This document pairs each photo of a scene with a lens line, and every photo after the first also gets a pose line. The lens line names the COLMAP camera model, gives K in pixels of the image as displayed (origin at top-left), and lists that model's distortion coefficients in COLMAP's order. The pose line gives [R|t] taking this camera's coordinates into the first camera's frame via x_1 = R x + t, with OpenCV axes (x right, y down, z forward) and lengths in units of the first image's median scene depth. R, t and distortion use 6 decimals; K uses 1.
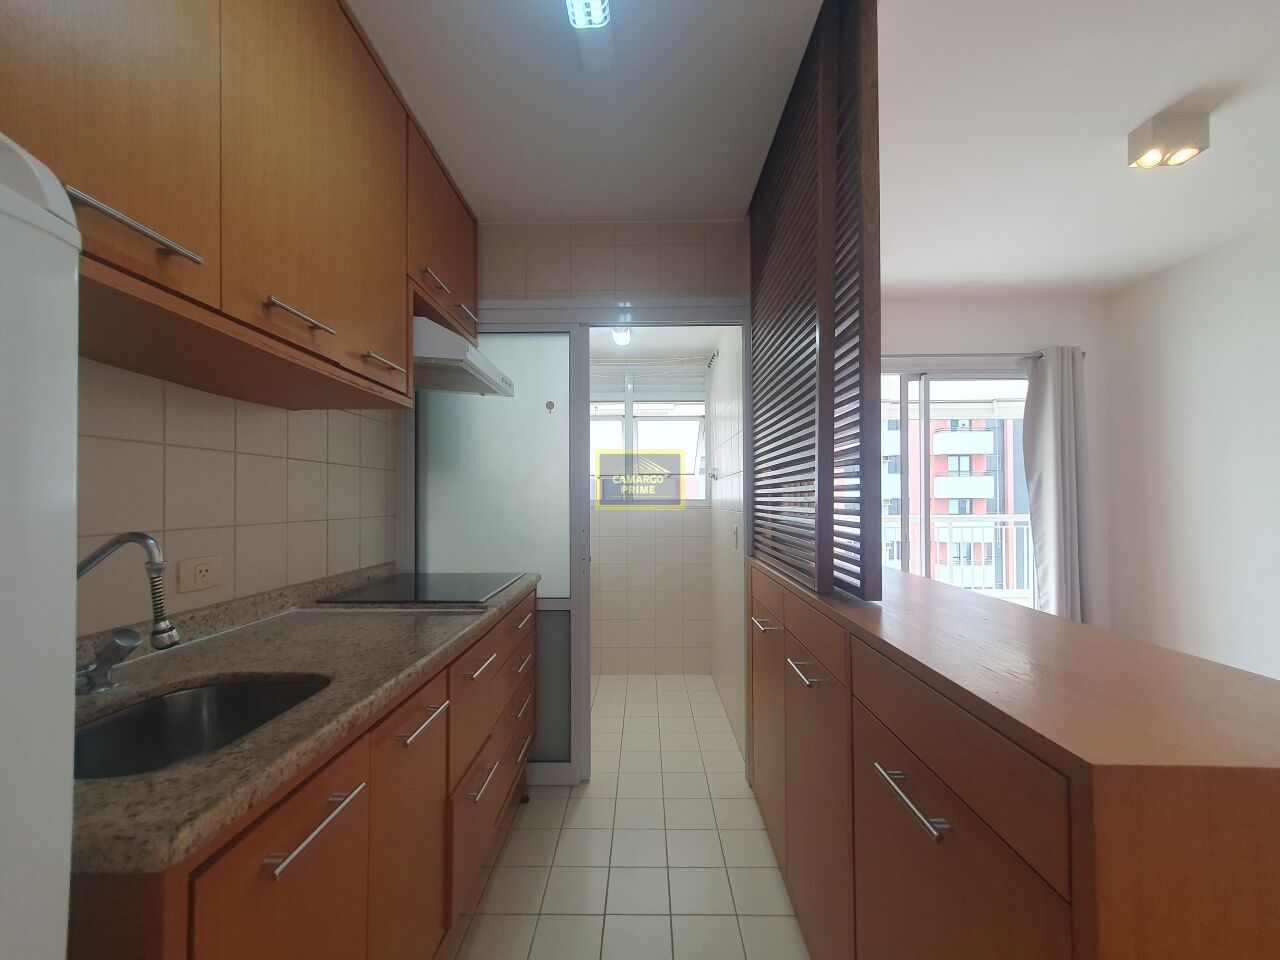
lens RADIAL K [[509.4, 0, 641.1], [0, 509.4, 494.0], [0, 0, 1]] dist [0.012970, -0.000328]
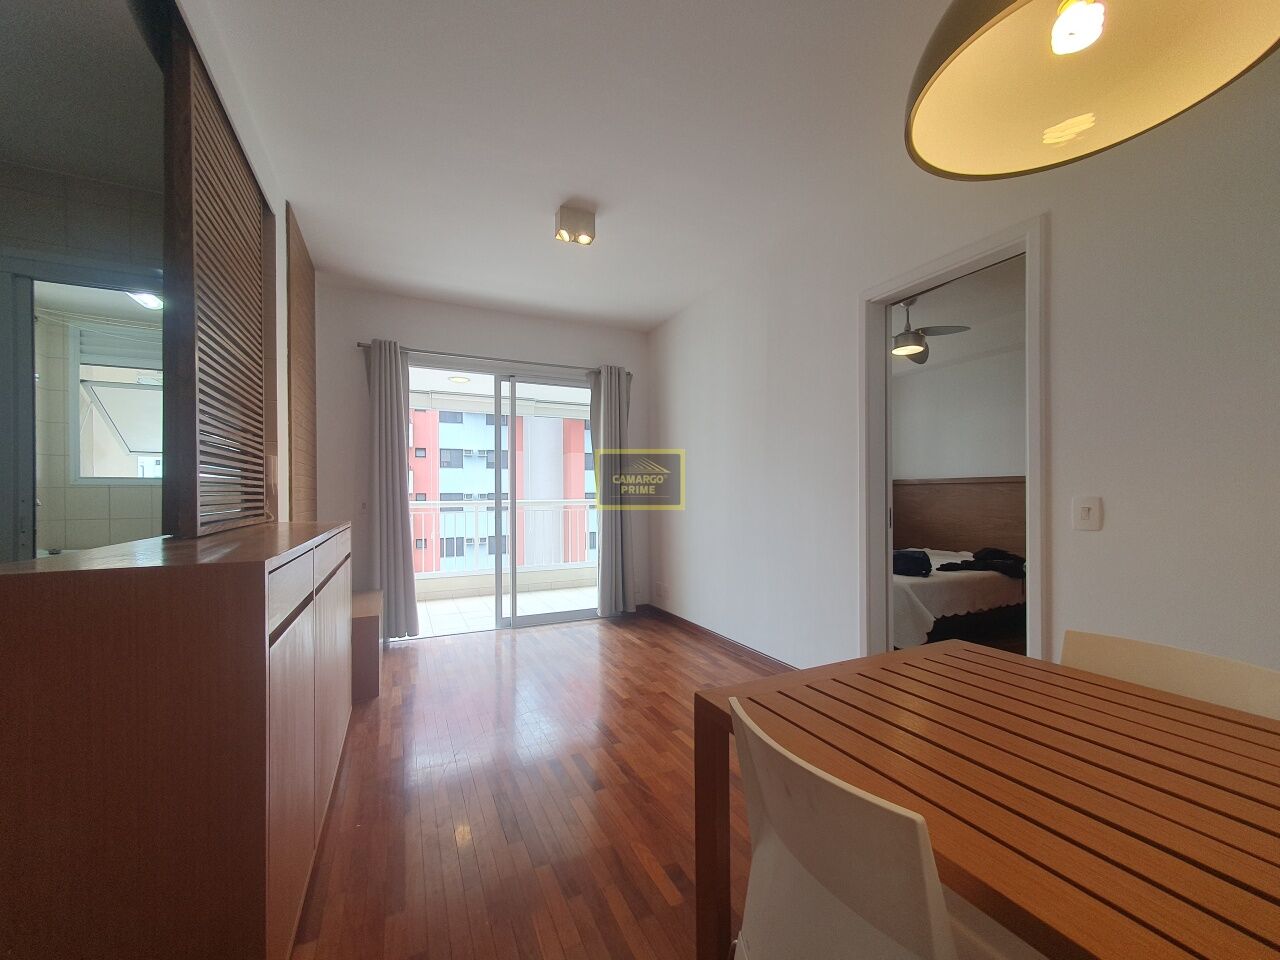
lens RADIAL K [[509.4, 0, 641.1], [0, 509.4, 494.0], [0, 0, 1]] dist [0.012970, -0.000328]
pose [[0.900528, -0.000377, 0.434799, 0.559459], [-0.002611, 0.999977, 0.006274, 0.061362], [-0.434791, -0.006786, 0.900506, -0.385668]]
